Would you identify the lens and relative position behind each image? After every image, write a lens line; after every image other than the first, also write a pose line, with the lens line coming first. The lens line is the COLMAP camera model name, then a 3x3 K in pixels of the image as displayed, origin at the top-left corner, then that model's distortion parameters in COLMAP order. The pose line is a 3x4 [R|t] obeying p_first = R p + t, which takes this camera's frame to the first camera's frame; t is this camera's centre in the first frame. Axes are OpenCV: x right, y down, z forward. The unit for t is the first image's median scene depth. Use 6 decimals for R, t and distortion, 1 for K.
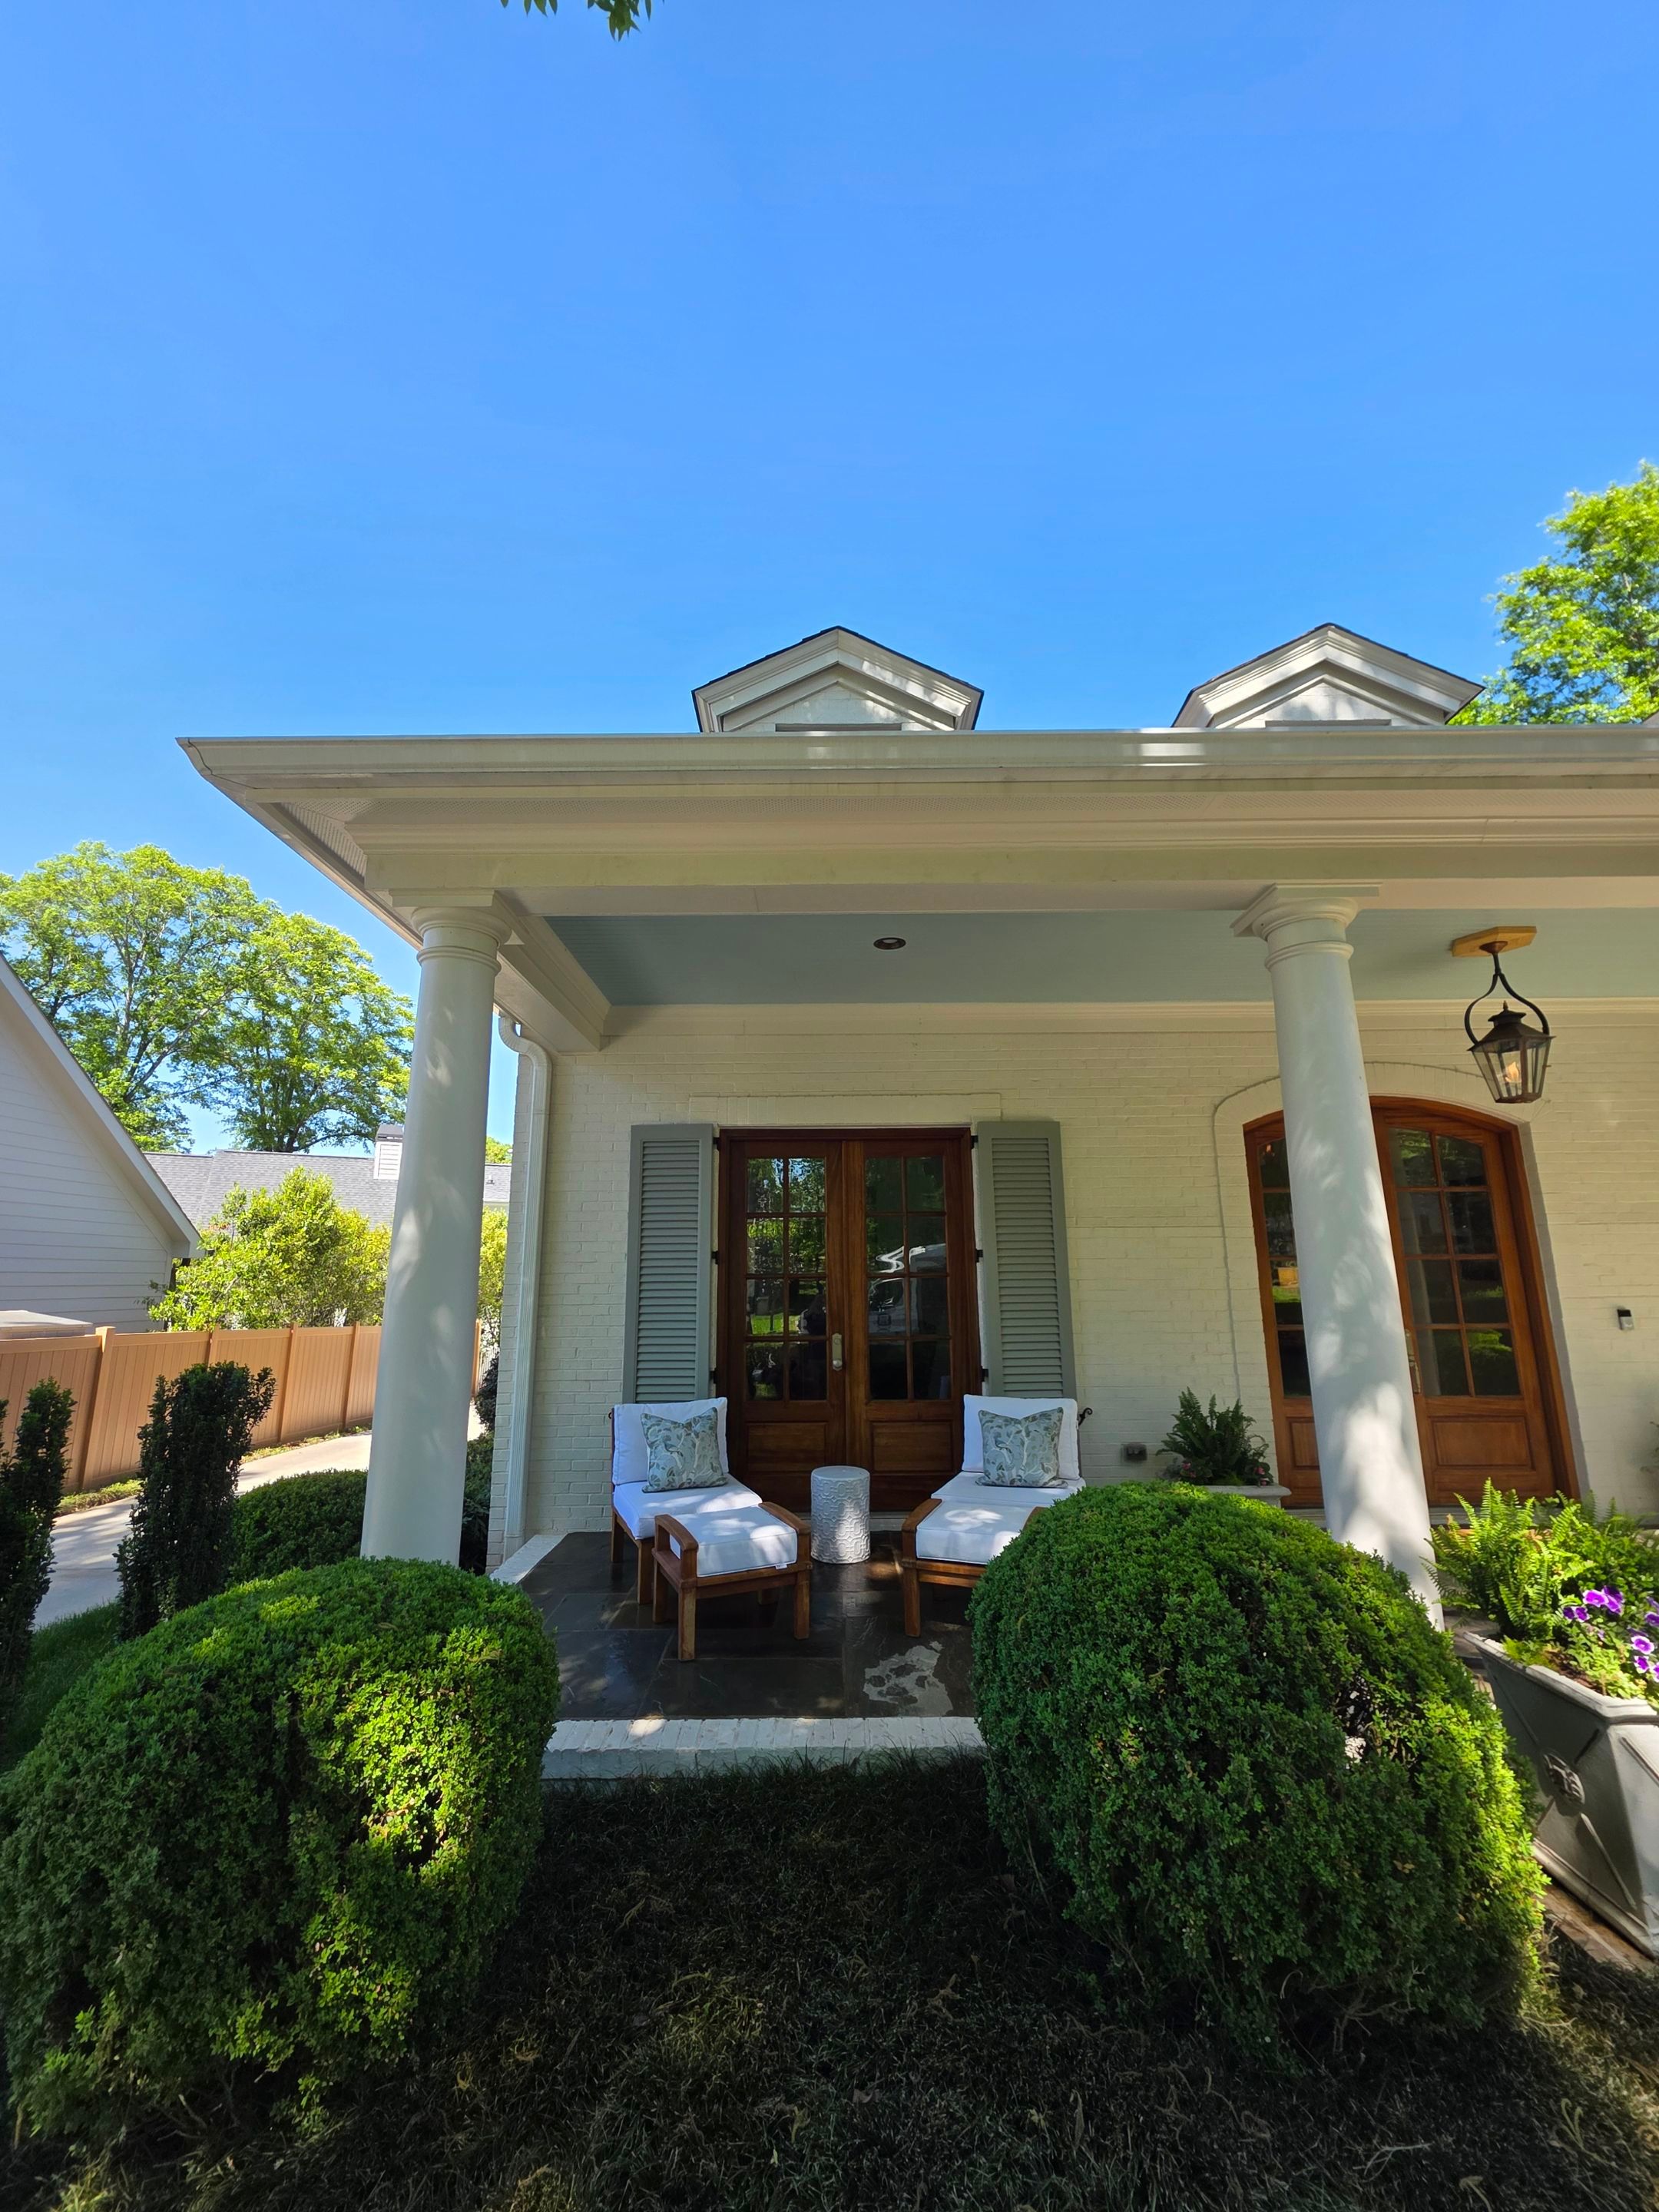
lens RADIAL K [[894.1, 0, 829.9], [0, 894.1, 1093.2], [0, 0, 1]] dist [0.000847, -0.000004]
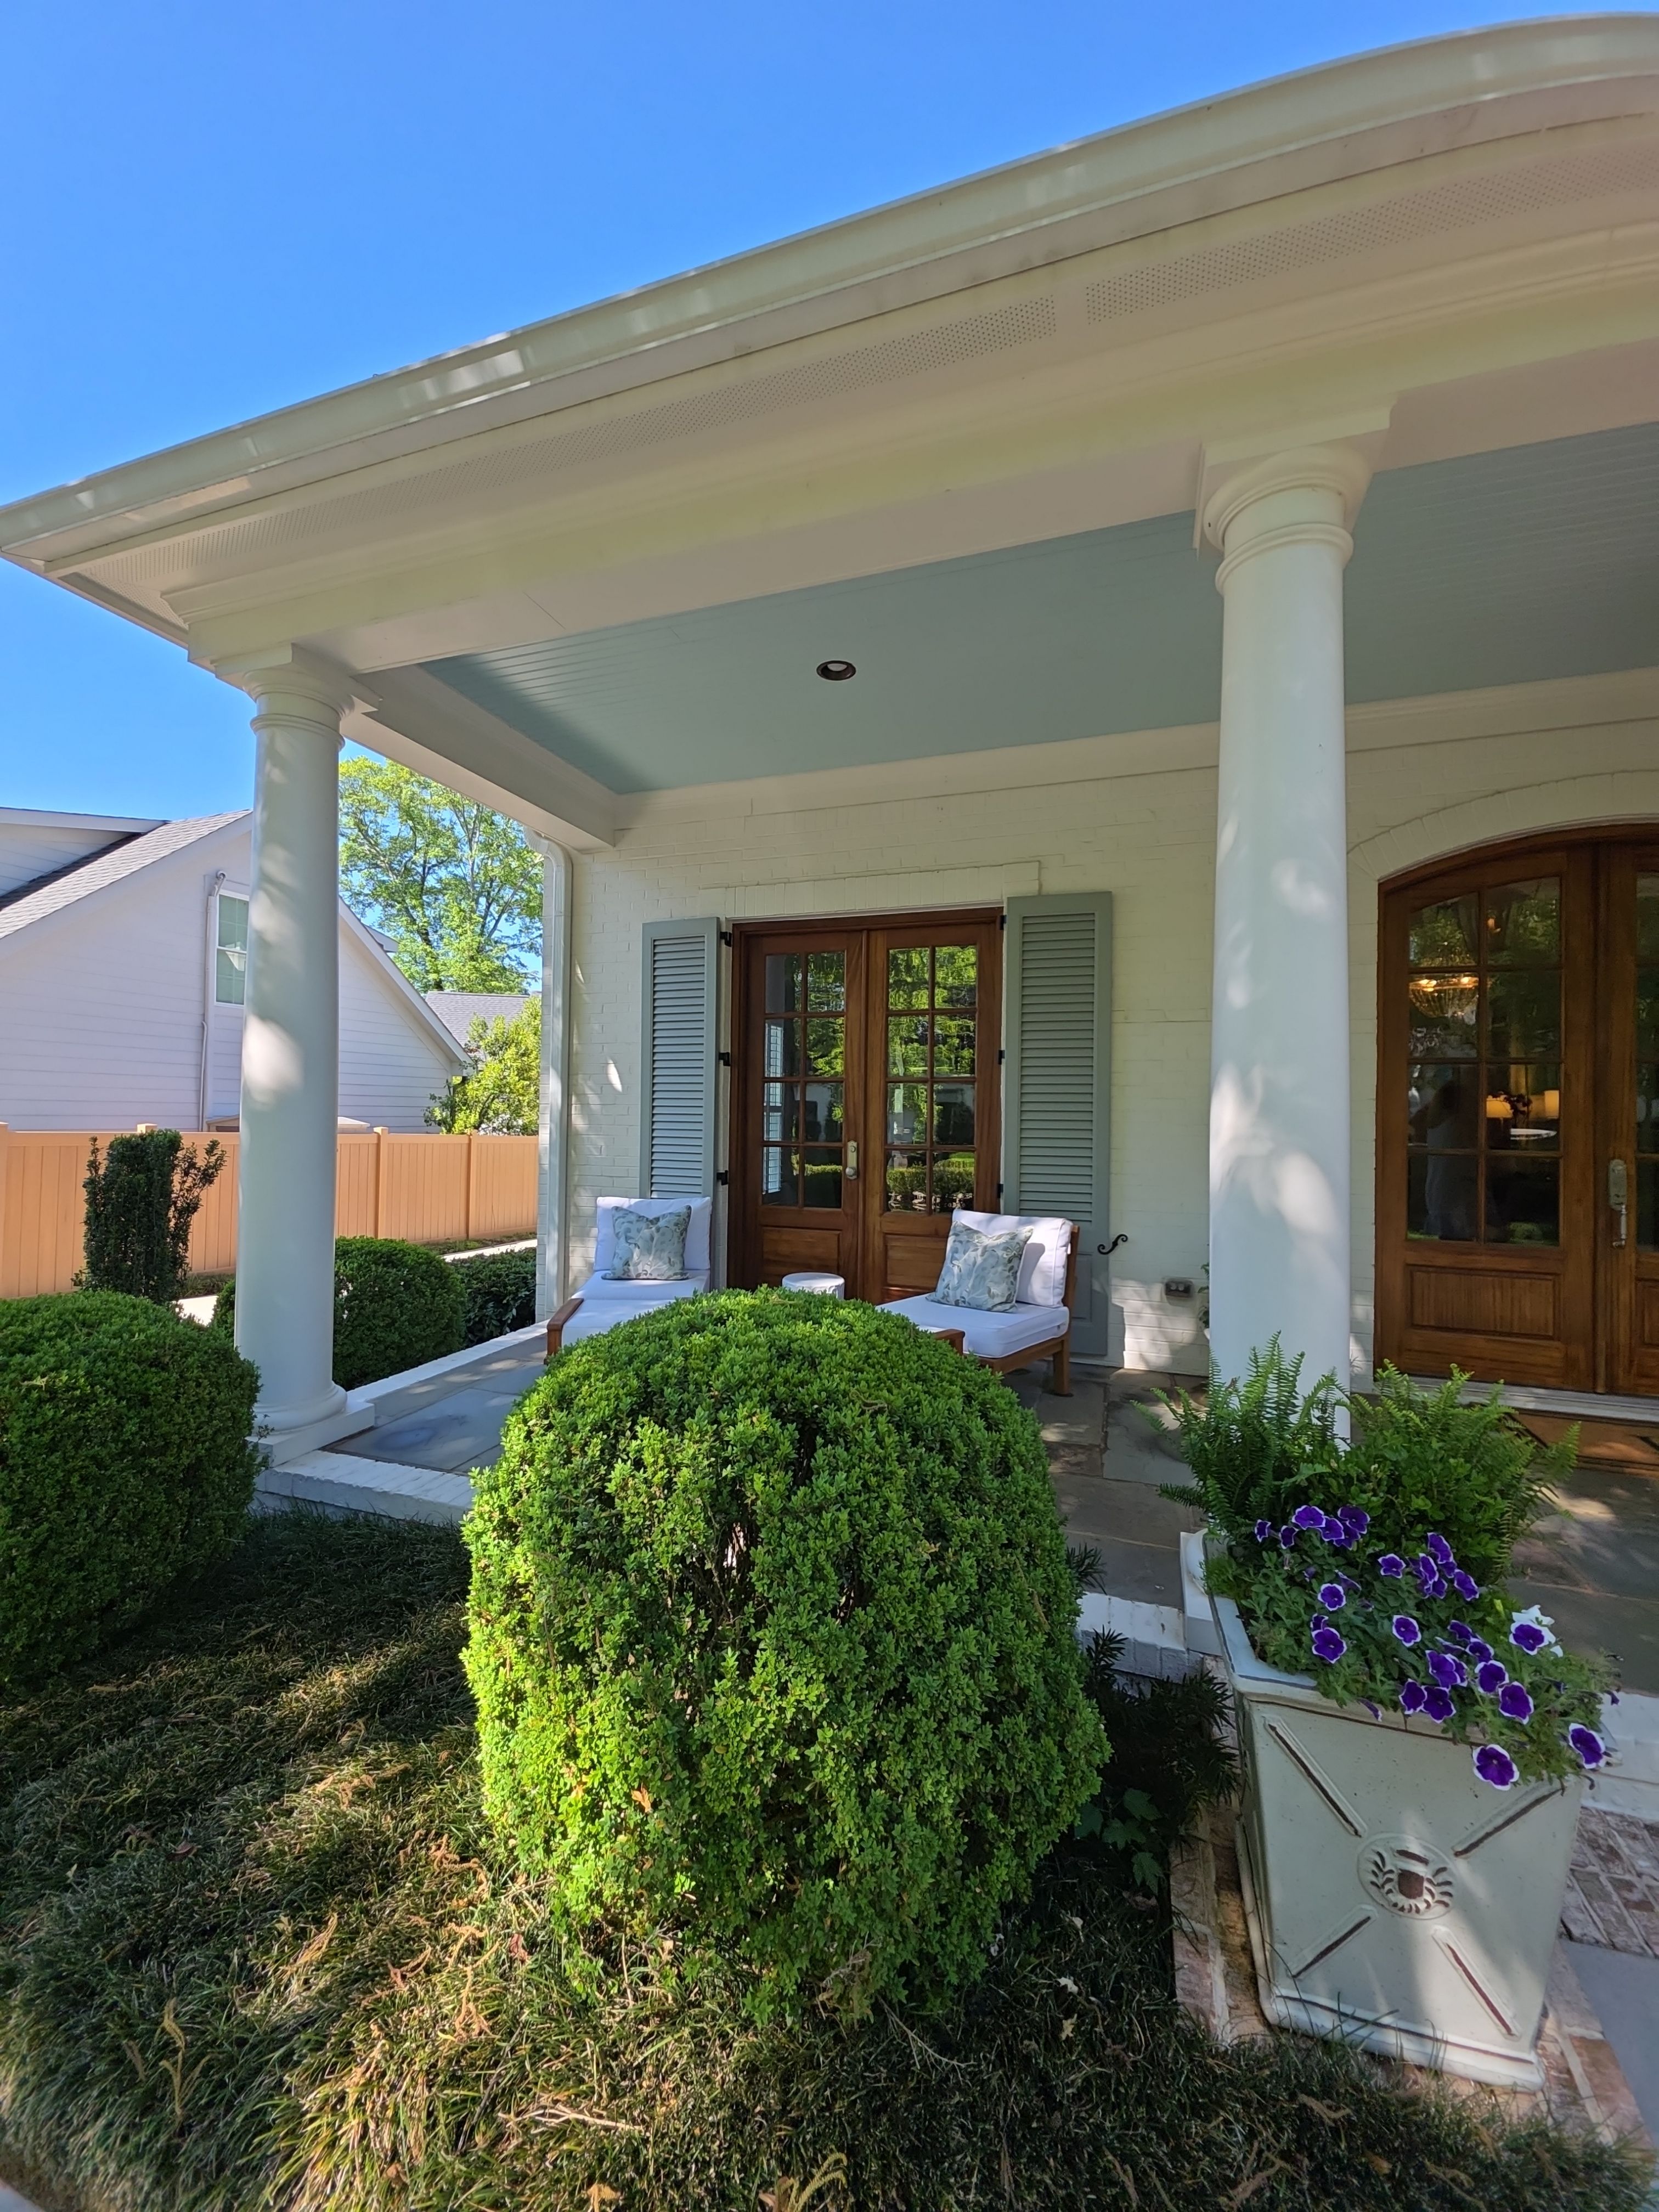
lens RADIAL K [[885.0, 0, 812.9], [0, 885.0, 1113.4], [0, 0, 1]] dist [-0.000072, -0.000046]
pose [[0.938612, 0.020961, -0.344338, 0.344000], [0.050084, 0.979297, 0.196137, 0.071121], [0.341320, -0.201342, 0.918130, 0.181026]]
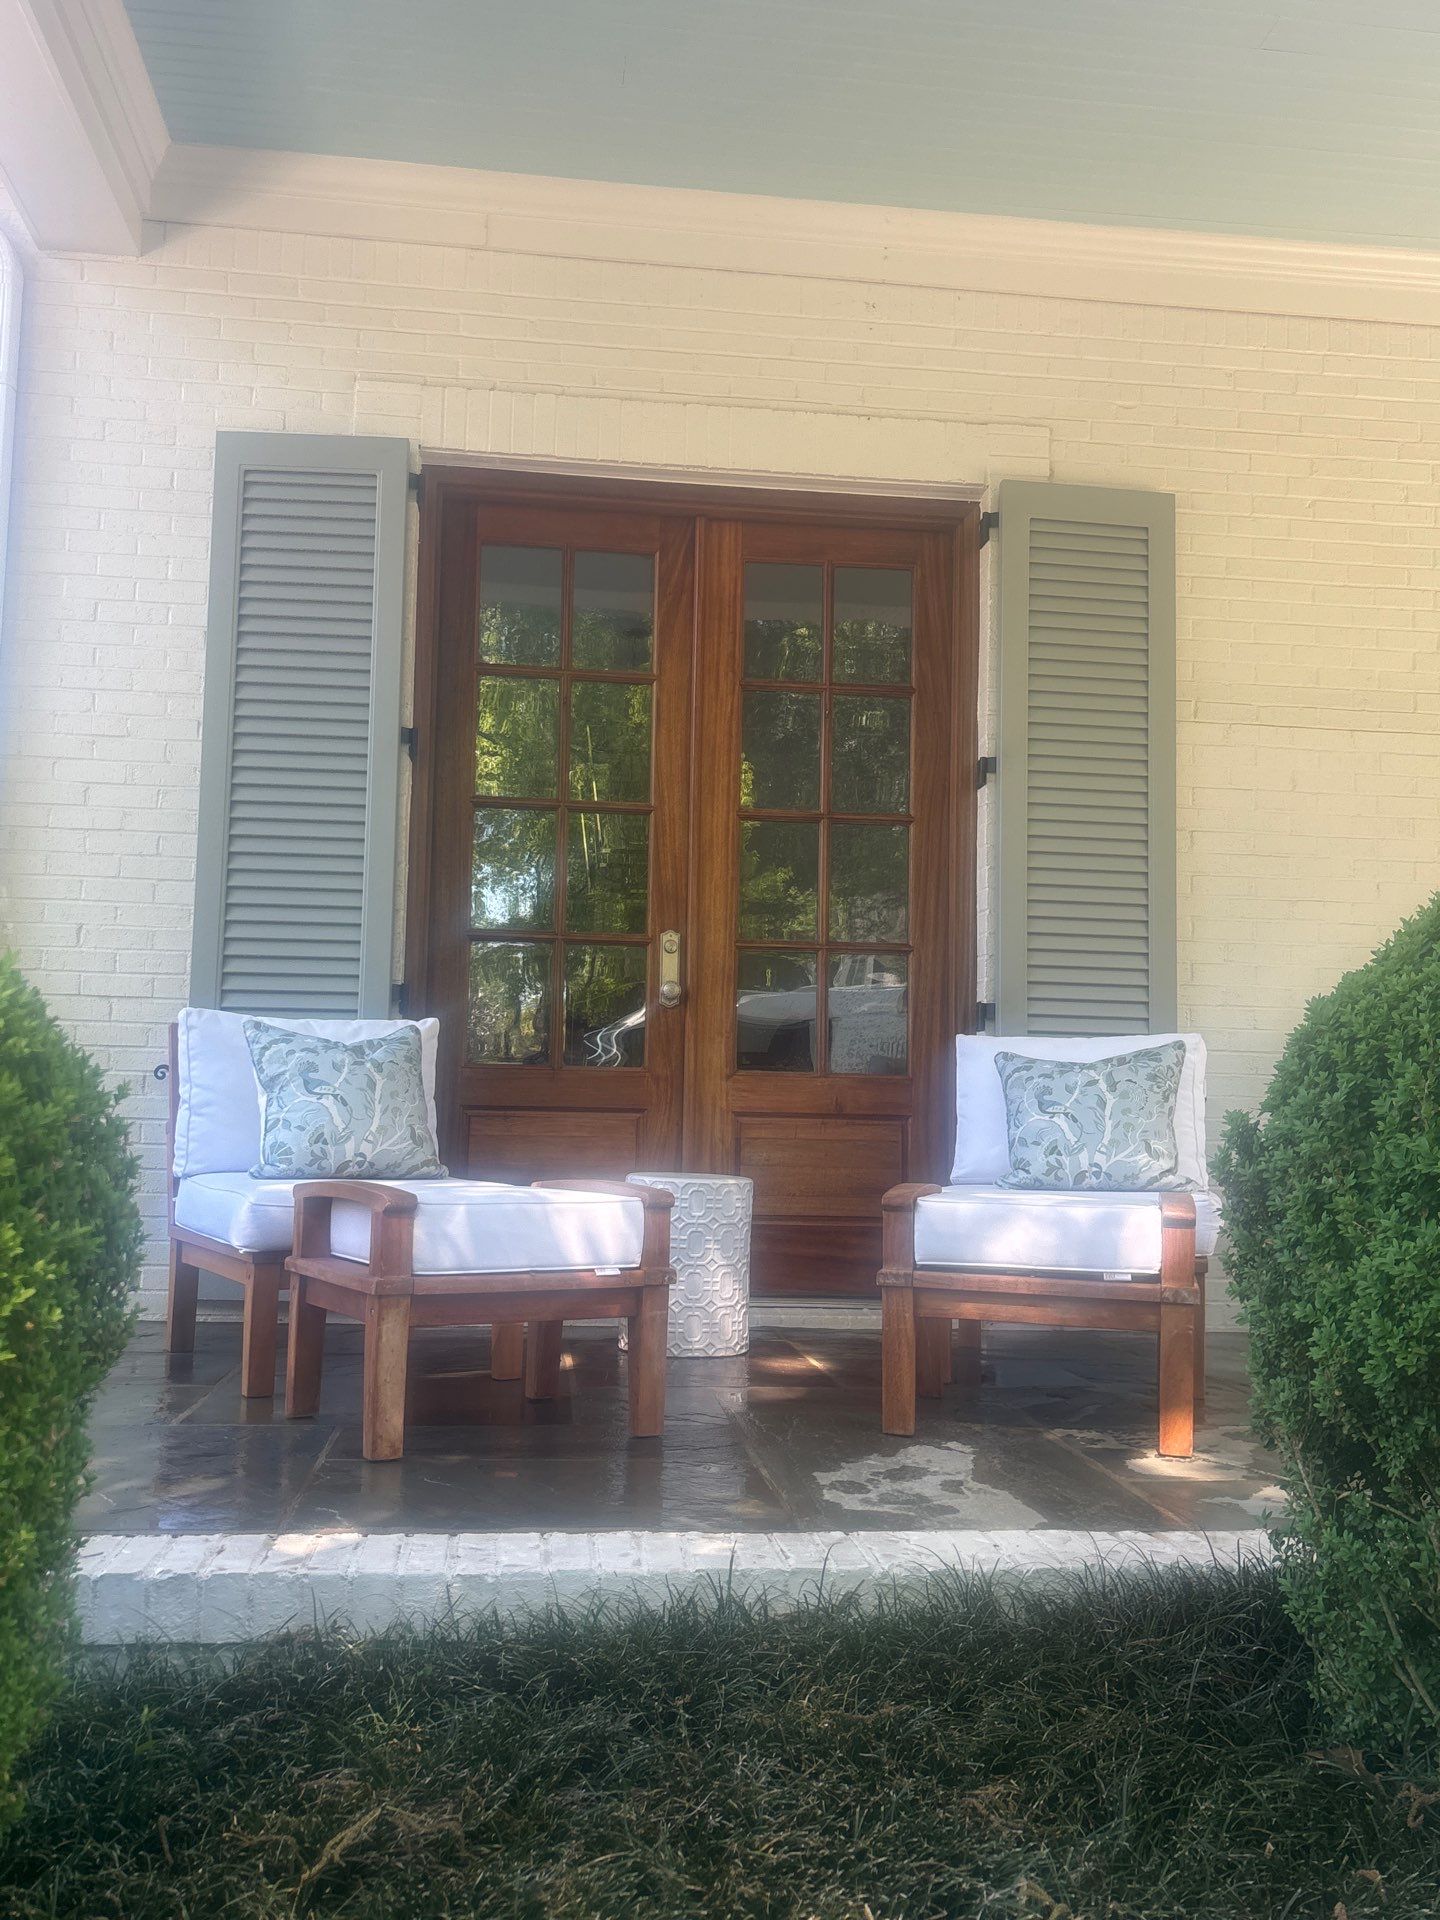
lens RADIAL K [[1678.0, 0, 720.0], [0, 1678.0, 960.0], [0, 0, 1]] dist [0.109295, -0.252325]
pose [[0.992692, 0.040727, 0.113592, -0.077628], [-0.052543, 0.993288, 0.103045, 0.234024], [-0.108633, -0.108261, 0.988169, 0.171510]]
